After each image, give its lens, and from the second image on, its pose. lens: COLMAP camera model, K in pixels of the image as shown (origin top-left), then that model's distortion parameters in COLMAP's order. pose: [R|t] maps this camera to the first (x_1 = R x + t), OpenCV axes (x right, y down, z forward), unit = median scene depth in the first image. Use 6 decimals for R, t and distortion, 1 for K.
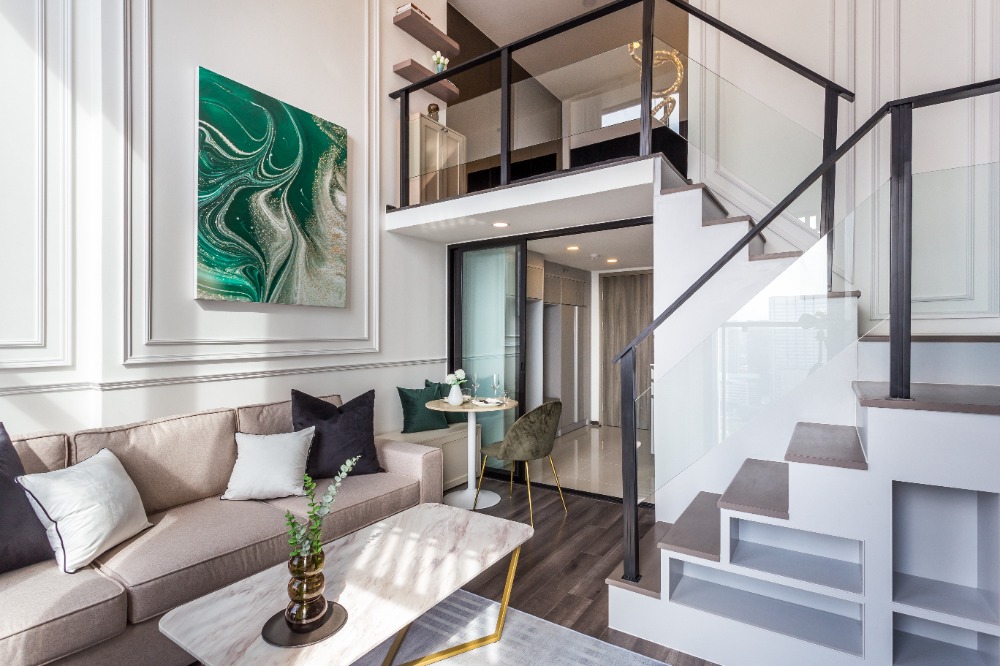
lens RADIAL K [[479.0, 0, 503.6], [0, 479.0, 330.9], [0, 0, 1]] dist [-0.000962, 0.002480]
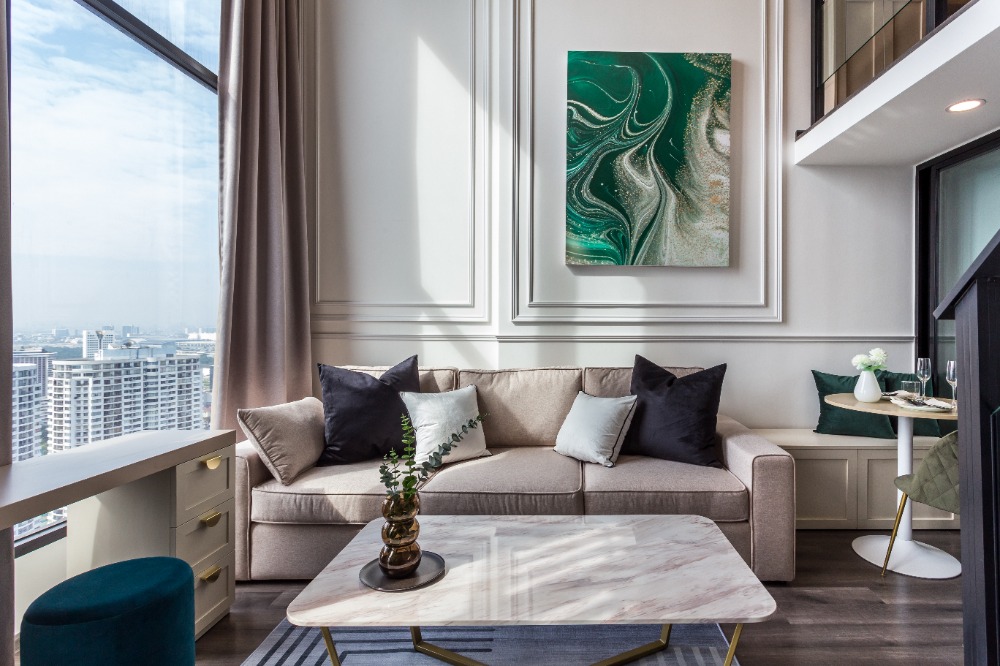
lens RADIAL K [[508.0, 0, 564.2], [0, 508.0, 313.1], [0, 0, 1]] dist [-0.001906, 0.001257]
pose [[0.572563, -0.003856, -0.819852, 0.276957], [-0.001336, 0.999983, -0.005637, 0.044973], [0.819860, 0.004322, 0.572548, 0.305543]]
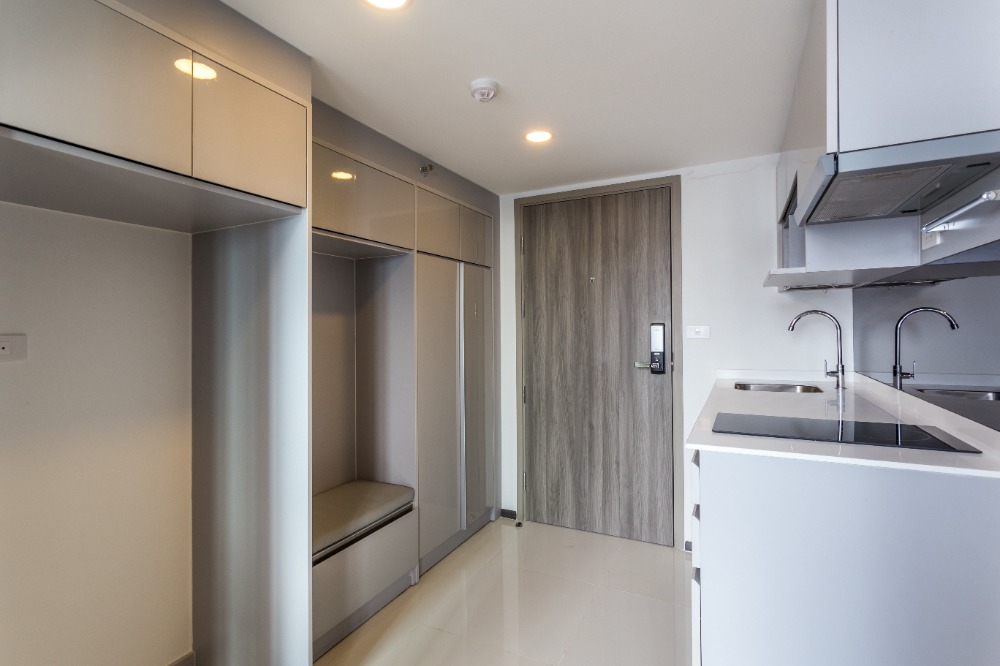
lens RADIAL K [[479.0, 0, 496.0], [0, 479.0, 334.0], [0, 0, 1]] dist [-0.000962, 0.002480]
pose [[0.993541, -0.006843, 0.113269, 0.281200], [0.006012, 0.999952, 0.007673, 0.017958], [-0.113316, -0.006943, 0.993535, 1.185941]]
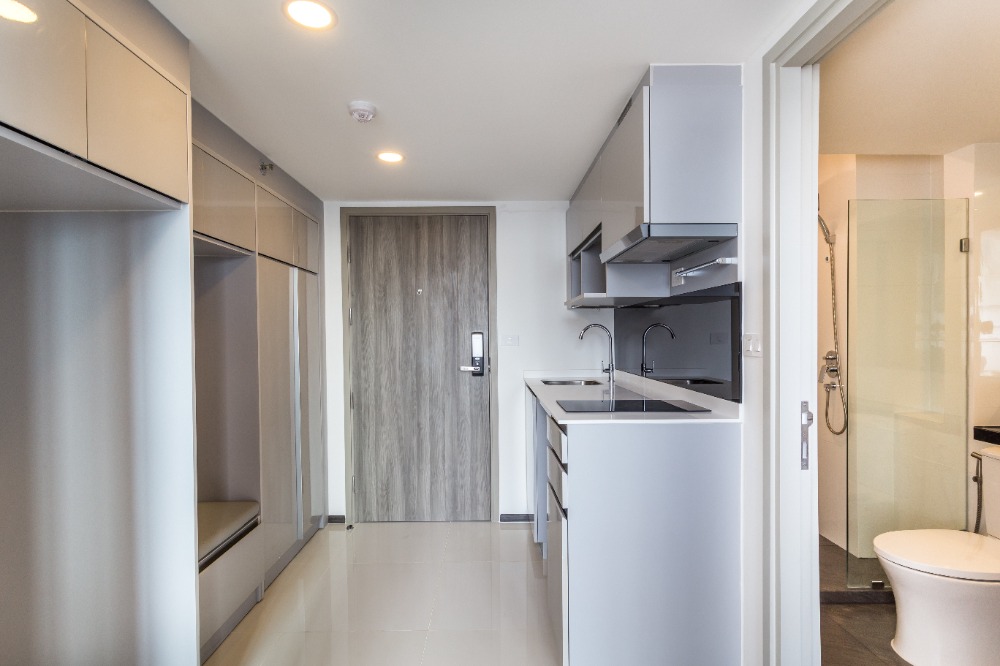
lens RADIAL K [[479.0, 0, 500.0], [0, 479.0, 349.9], [0, 0, 1]] dist [-0.000962, 0.002480]
pose [[0.828168, -0.015166, 0.560275, 0.133916], [0.001578, 0.999693, 0.024728, 0.019106], [-0.560478, -0.019594, 0.827937, 1.151081]]
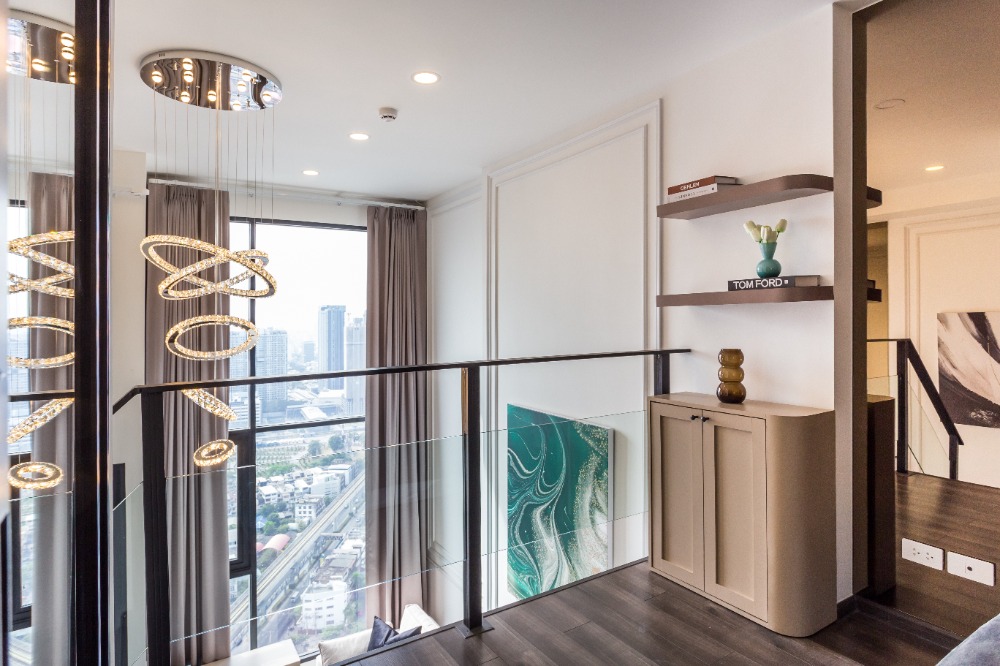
lens RADIAL K [[559.6, 0, 495.8], [0, 559.6, 321.0], [0, 0, 1]] dist [0.014552, -0.000159]
pose [[-0.414756, 0.018209, -0.909750, 0.631218], [0.015732, 0.999794, 0.012839, -0.719364], [0.909797, -0.008987, -0.414957, 1.438641]]
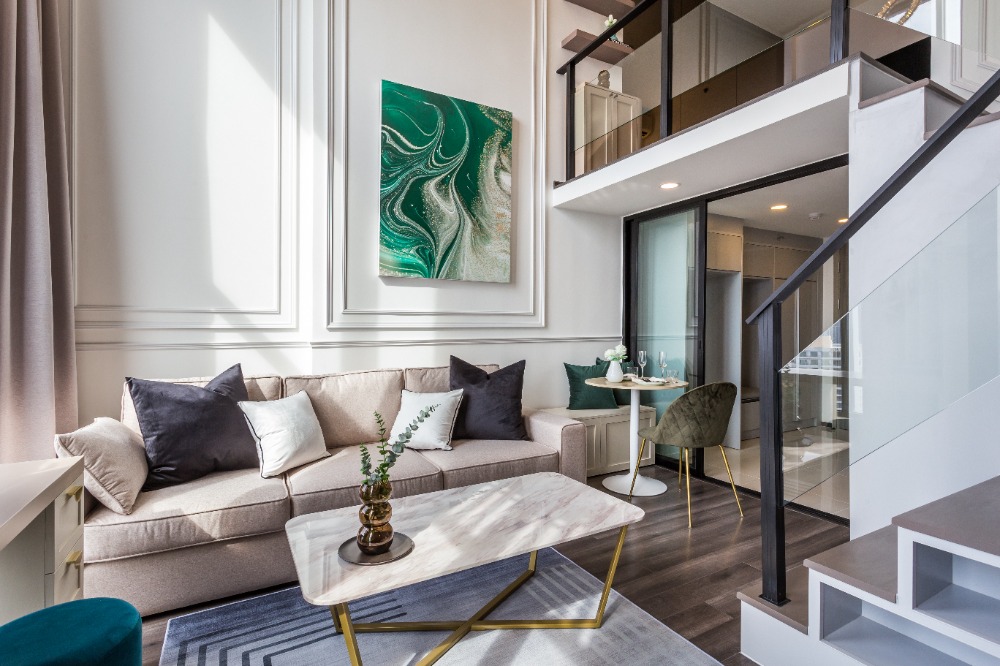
lens RADIAL K [[479.0, 0, 503.4], [0, 479.0, 322.5], [0, 0, 1]] dist [-0.000962, 0.002480]
pose [[0.892498, 0.000649, -0.451050, 0.153170], [-0.000608, 1.000000, 0.000235, 0.044450], [0.451050, 0.000064, 0.892499, 0.071981]]
